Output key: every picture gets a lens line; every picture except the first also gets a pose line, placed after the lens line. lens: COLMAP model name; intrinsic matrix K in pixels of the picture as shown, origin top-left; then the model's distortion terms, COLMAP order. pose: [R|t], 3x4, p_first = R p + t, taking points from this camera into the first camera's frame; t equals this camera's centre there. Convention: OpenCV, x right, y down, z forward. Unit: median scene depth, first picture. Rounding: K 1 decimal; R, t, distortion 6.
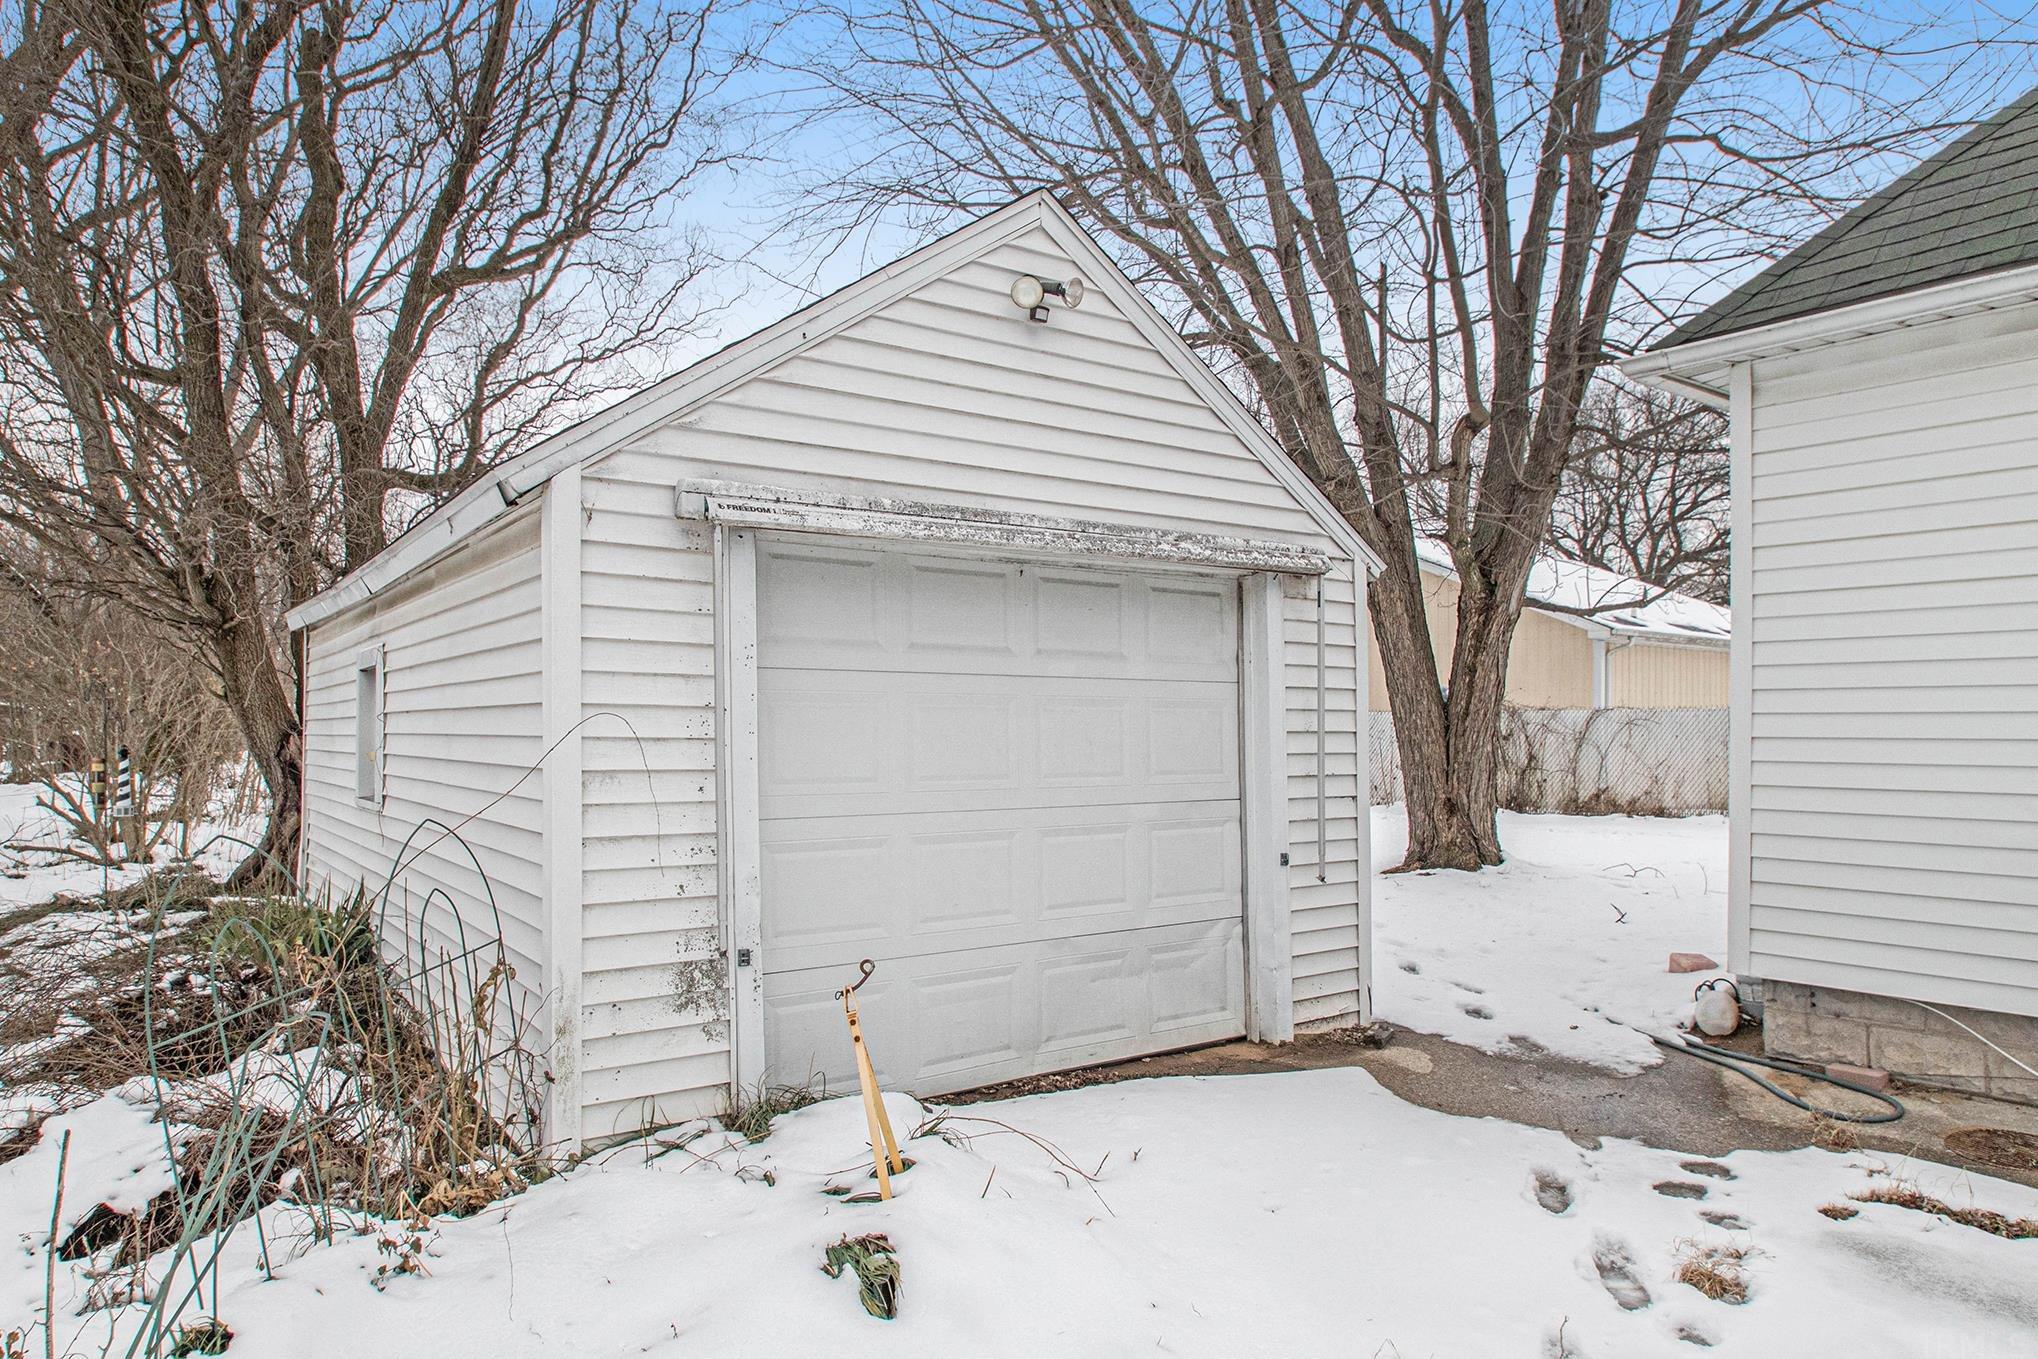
lens RADIAL K [[1310.5, 0, 1019.0], [0, 1310.5, 679.5], [0, 0, 1]] dist [-0.000276, 0.000142]
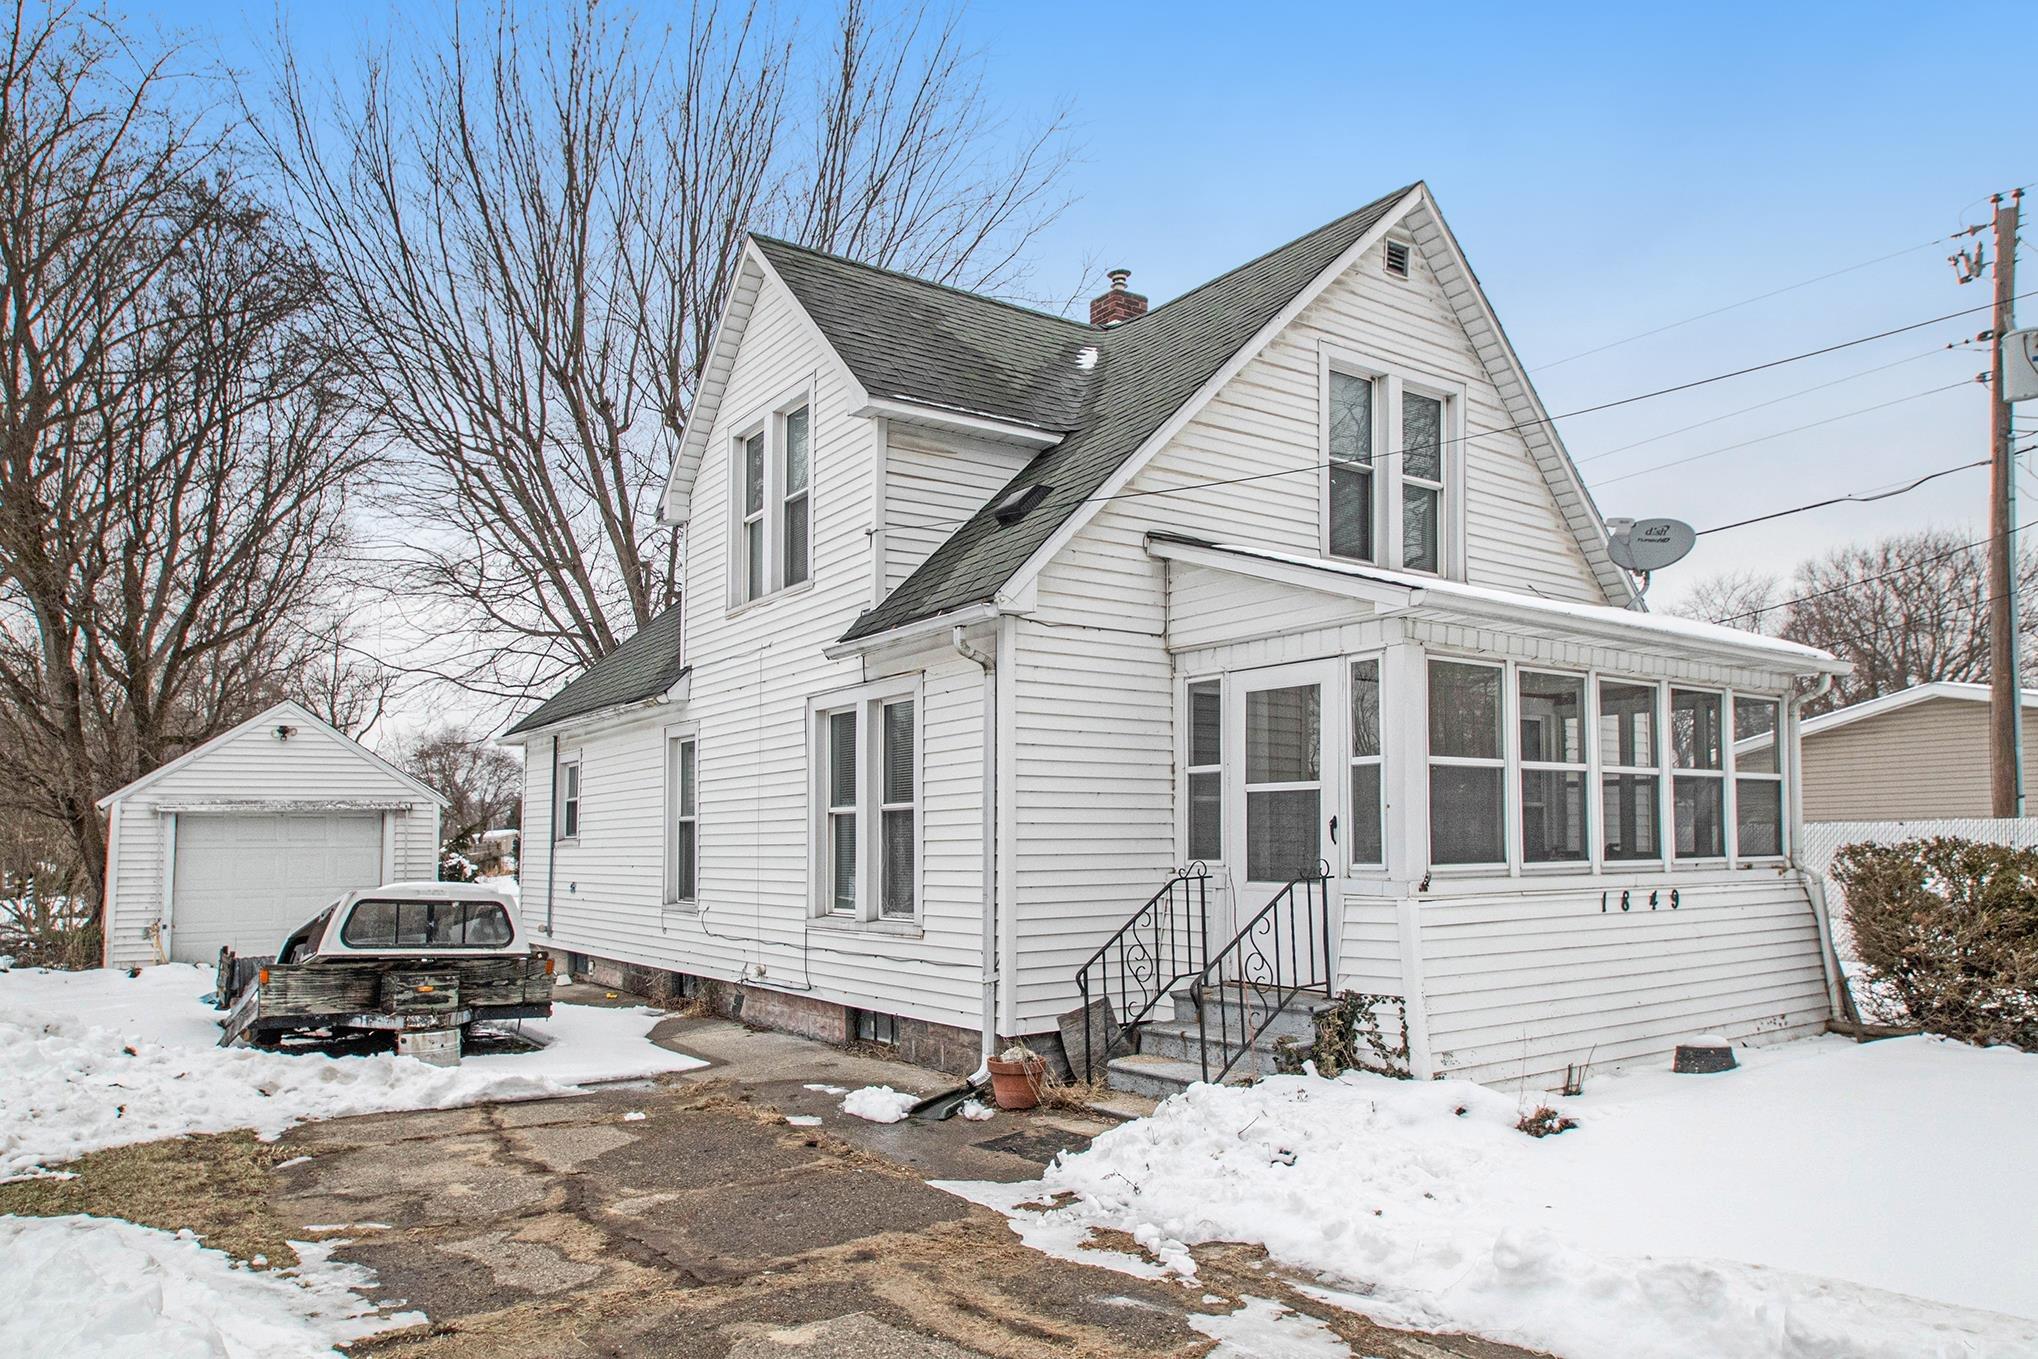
lens RADIAL K [[1366.2, 0, 1019.0], [0, 1366.2, 679.5], [0, 0, 1]] dist [-0.034572, -0.000357]
pose [[0.999889, -0.008153, -0.012502, 2.175297], [0.007288, 0.997676, -0.067740, -0.206064], [0.013025, 0.067641, 0.997625, -2.720788]]
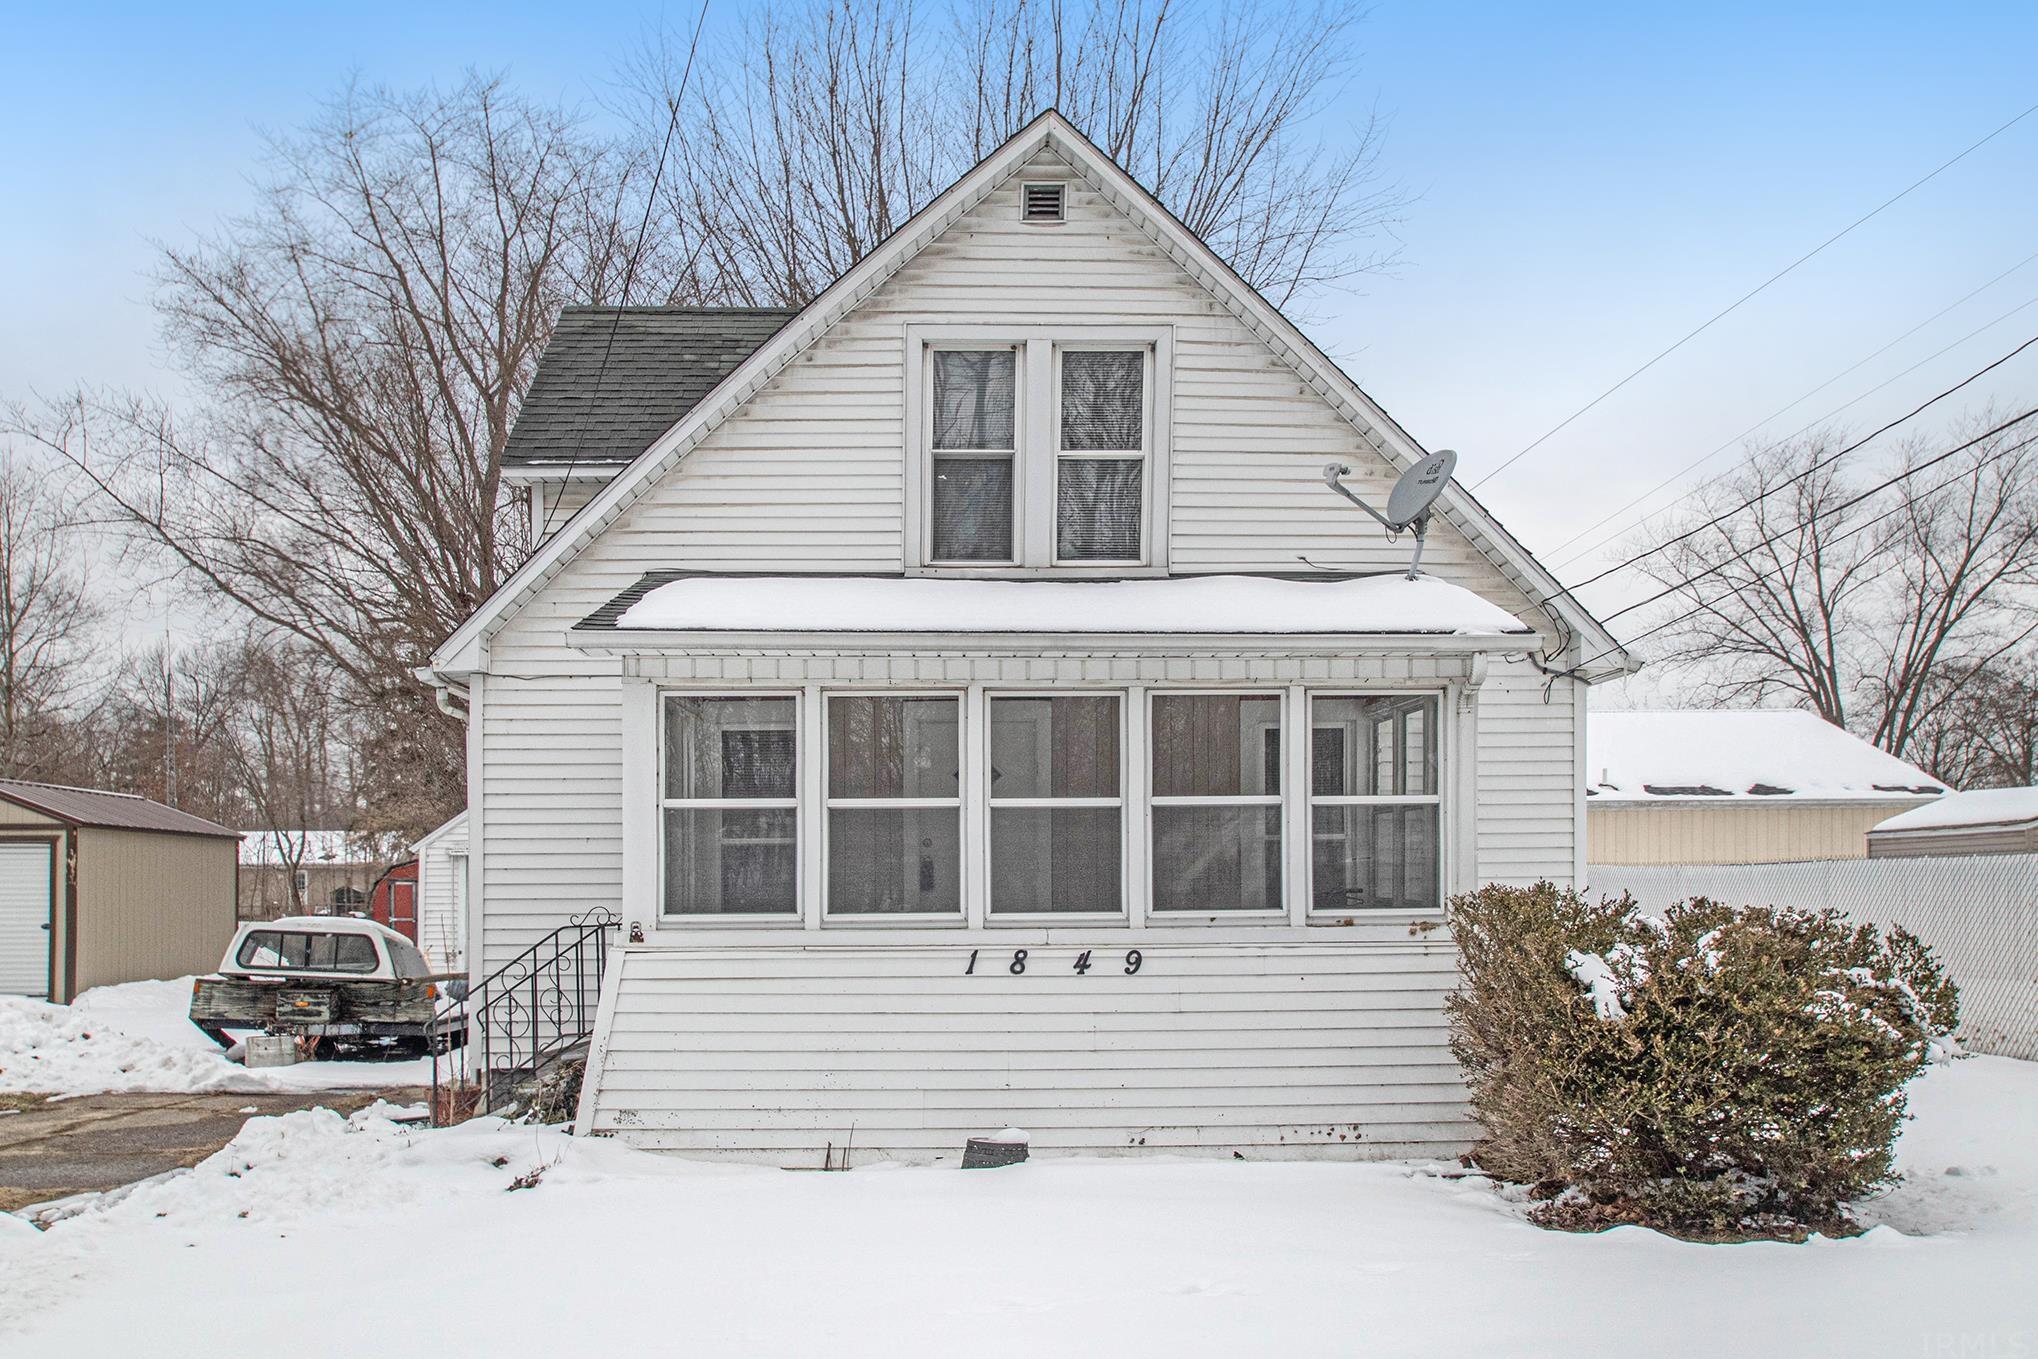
lens RADIAL K [[1607.4, 0, 1019.0], [0, 1607.4, 679.5], [0, 0, 1]] dist [-0.071400, 0.002588]
pose [[0.830863, -0.075674, -0.551308, 4.166141], [0.036844, 0.996018, -0.081189, -0.193497], [0.555256, 0.047145, 0.830342, -2.331451]]
